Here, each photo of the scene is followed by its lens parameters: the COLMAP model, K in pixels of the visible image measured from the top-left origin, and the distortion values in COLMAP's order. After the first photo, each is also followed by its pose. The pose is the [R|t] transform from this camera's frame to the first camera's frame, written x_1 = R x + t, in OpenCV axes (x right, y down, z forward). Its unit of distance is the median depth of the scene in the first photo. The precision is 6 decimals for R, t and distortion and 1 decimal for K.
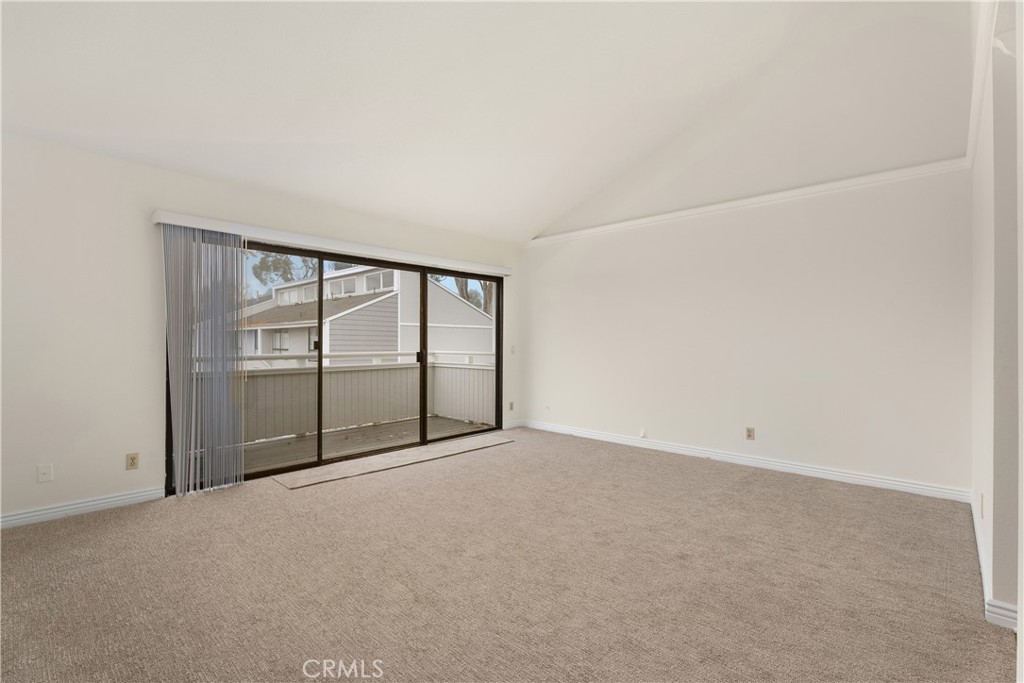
lens RADIAL K [[457.3, 0, 508.3], [0, 457.3, 342.4], [0, 0, 1]] dist [-0.000816, -0.000060]
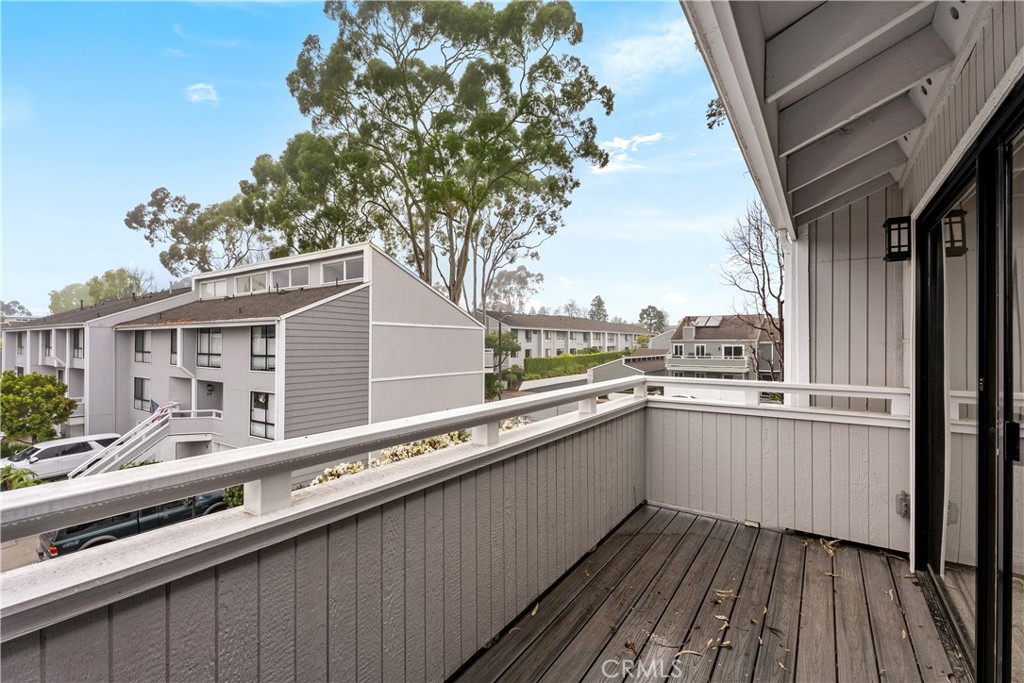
lens RADIAL K [[457.3, 0, 514.6], [0, 457.3, 339.5], [0, 0, 1]] dist [-0.000816, -0.000060]
pose [[0.987036, 0.001774, 0.160491, -0.101964], [-0.000886, 0.999984, -0.005602, -0.005836], [-0.160499, 0.005387, 0.987021, 0.132573]]
